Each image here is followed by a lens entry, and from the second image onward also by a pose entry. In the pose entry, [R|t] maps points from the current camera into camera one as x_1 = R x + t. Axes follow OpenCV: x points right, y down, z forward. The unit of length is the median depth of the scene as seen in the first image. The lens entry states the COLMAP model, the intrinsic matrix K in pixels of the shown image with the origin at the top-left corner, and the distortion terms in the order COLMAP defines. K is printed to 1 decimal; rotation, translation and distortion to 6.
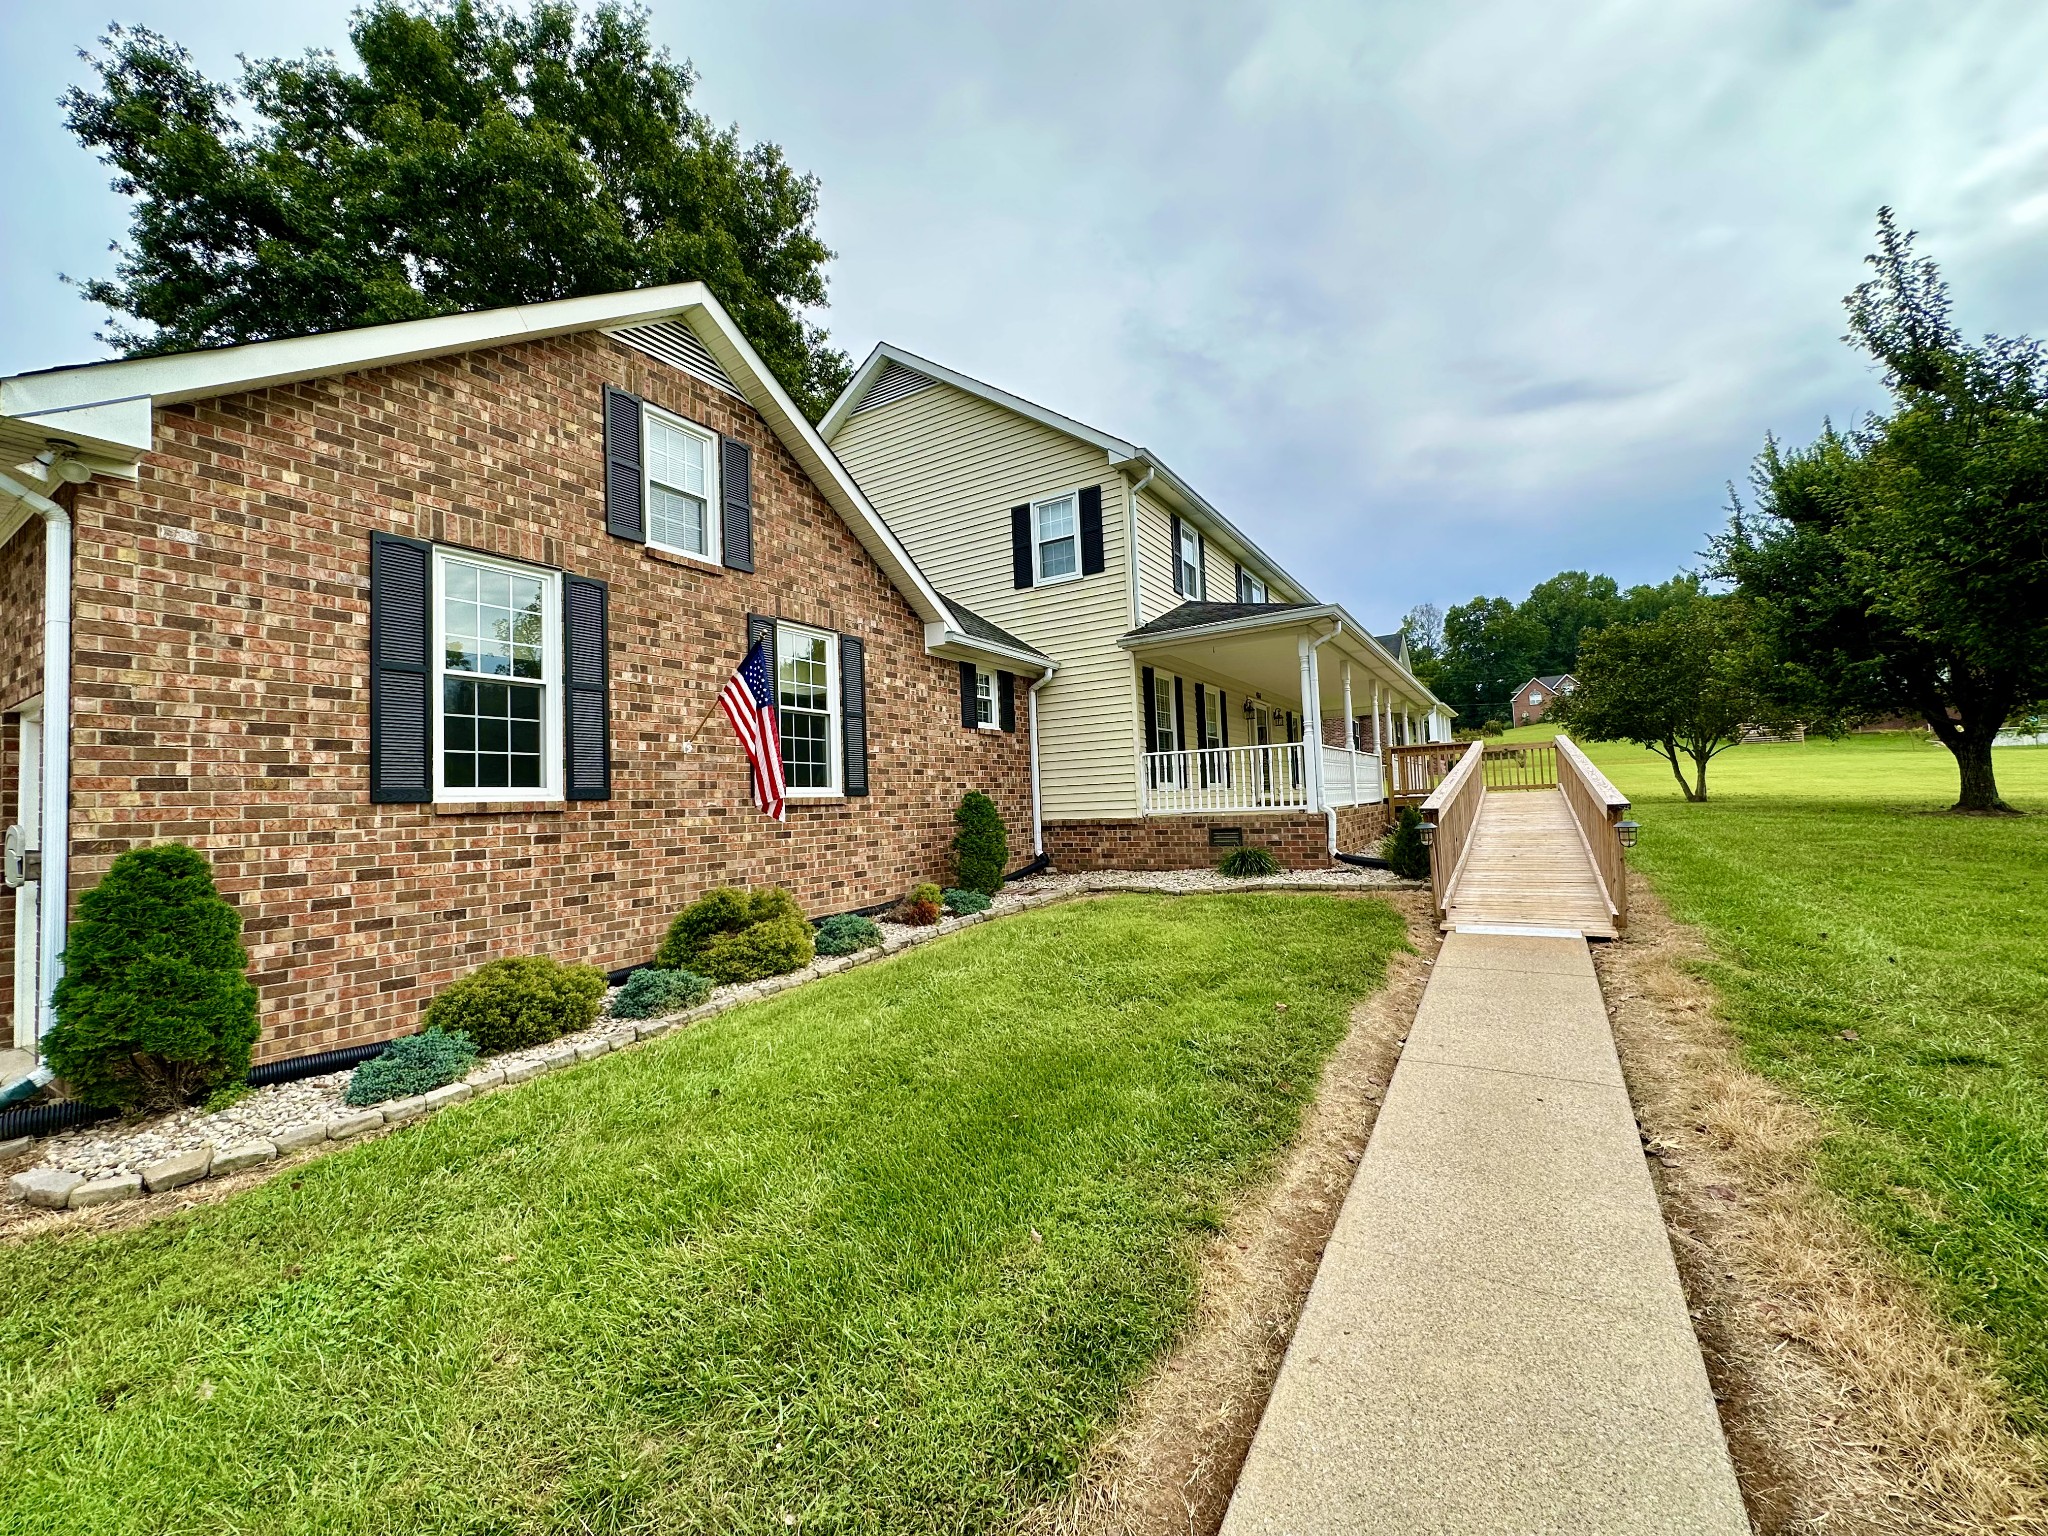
lens RADIAL K [[812.5, 0, 1033.8], [0, 812.5, 766.5], [0, 0, 1]] dist [0.001388, -0.000166]
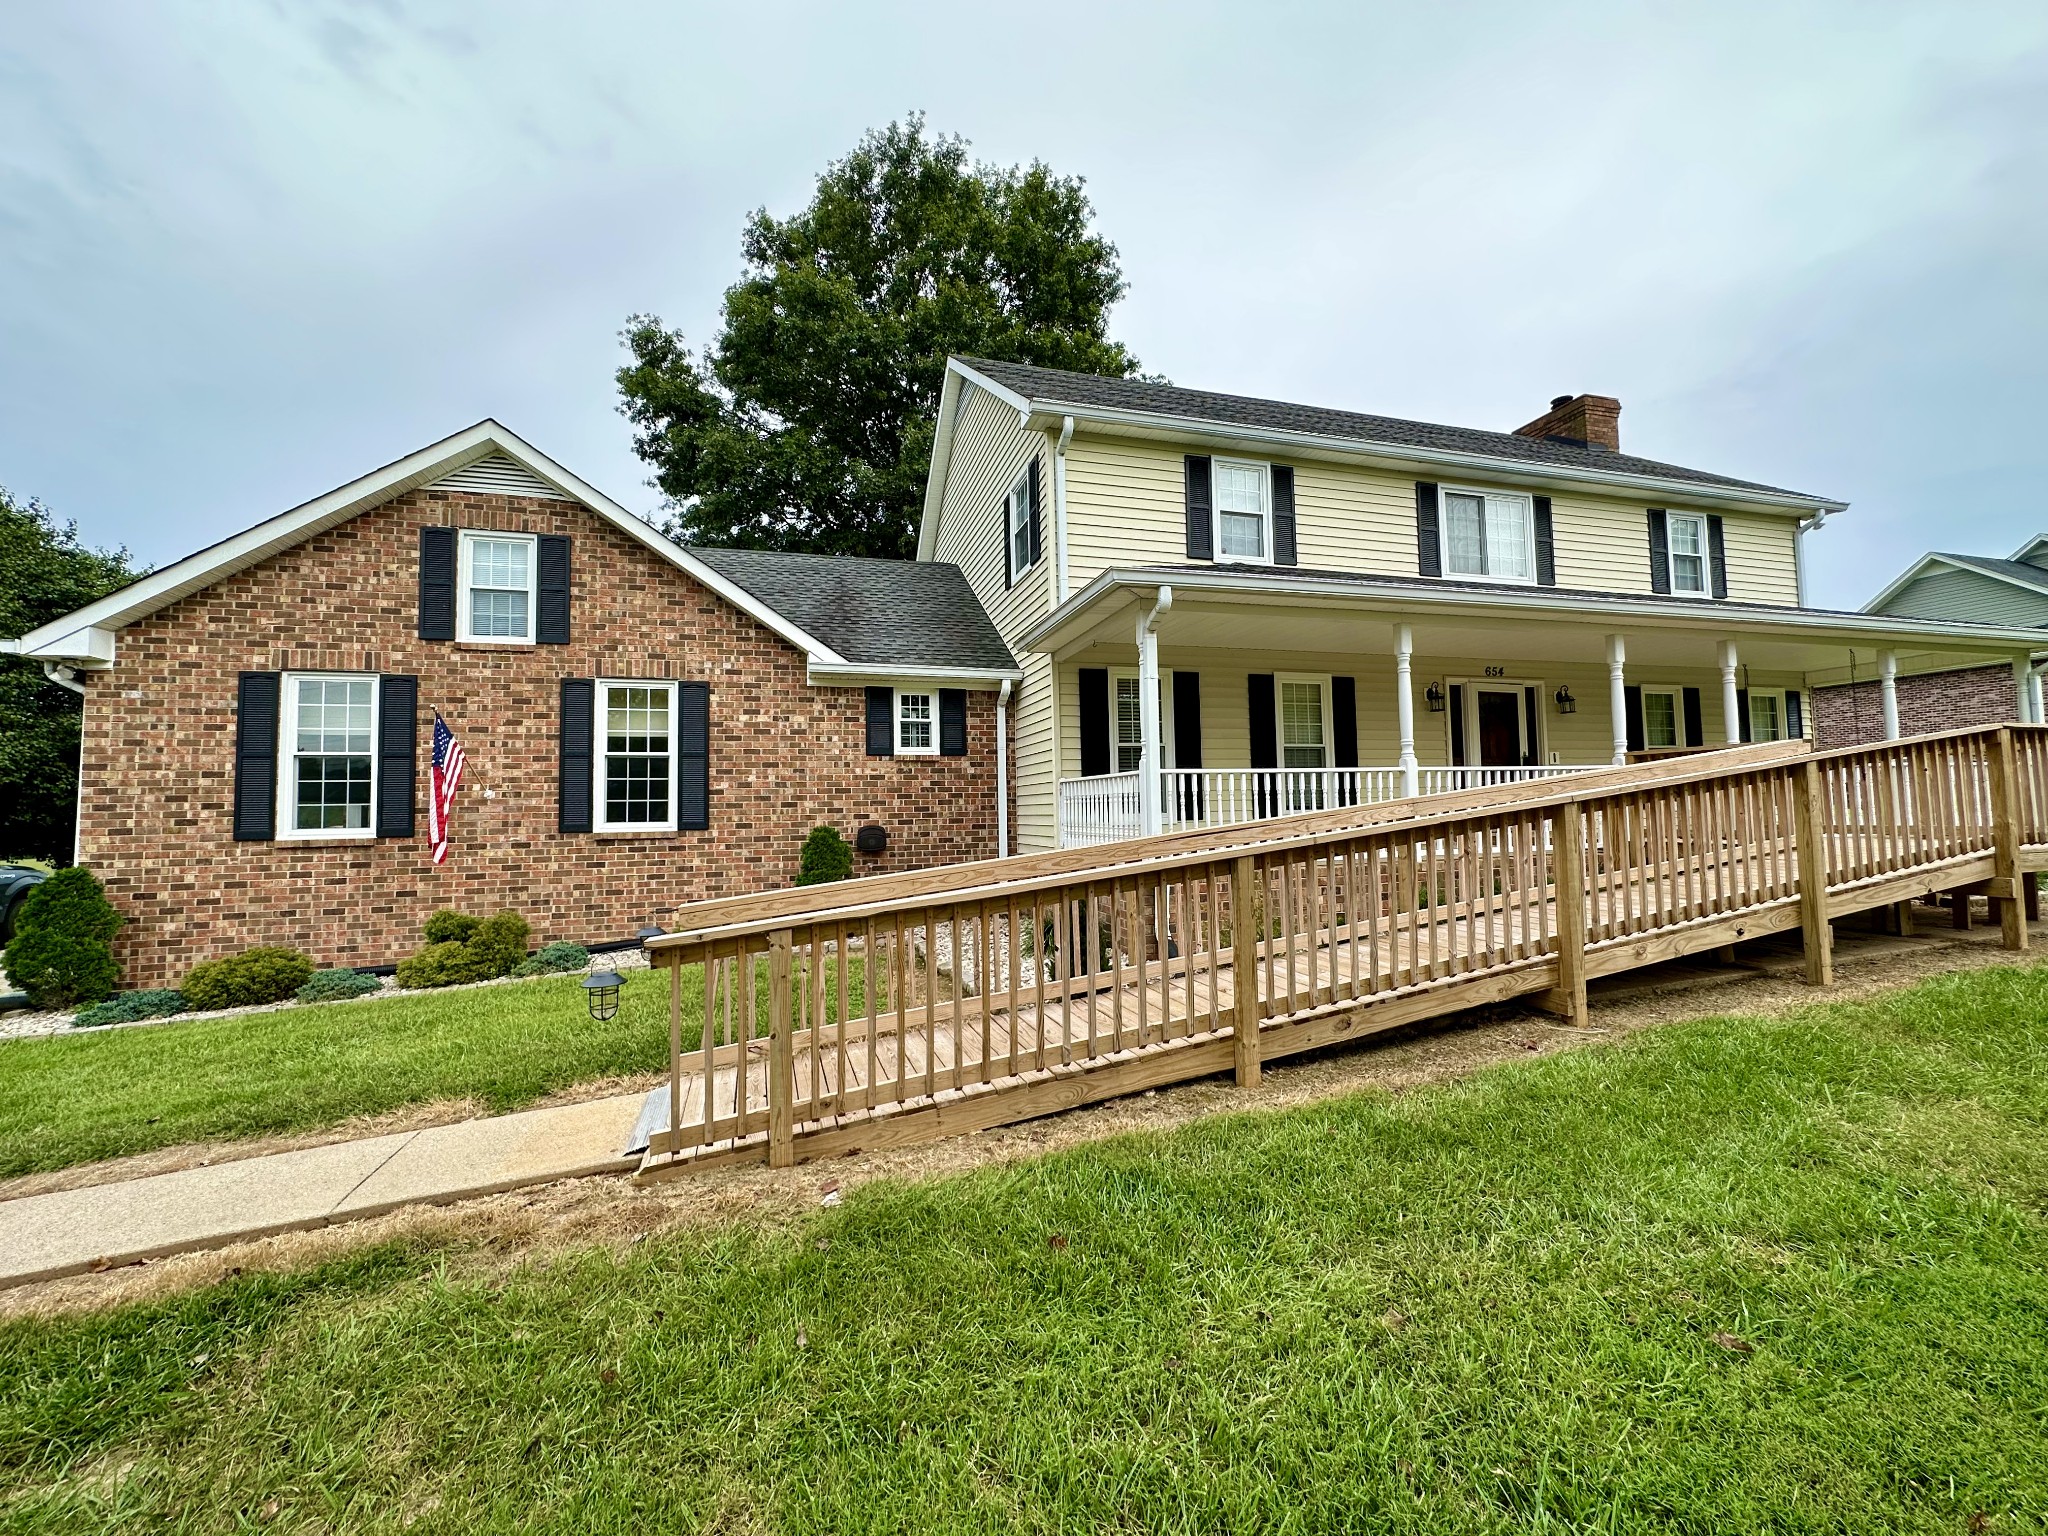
lens RADIAL K [[812.5, 0, 1028.4], [0, 812.5, 762.1], [0, 0, 1]] dist [0.001388, -0.000166]
pose [[0.740624, -0.007245, -0.671880, 1.144267], [0.020082, 0.999734, 0.011357, -0.078018], [0.671619, -0.021904, 0.740573, 0.684307]]
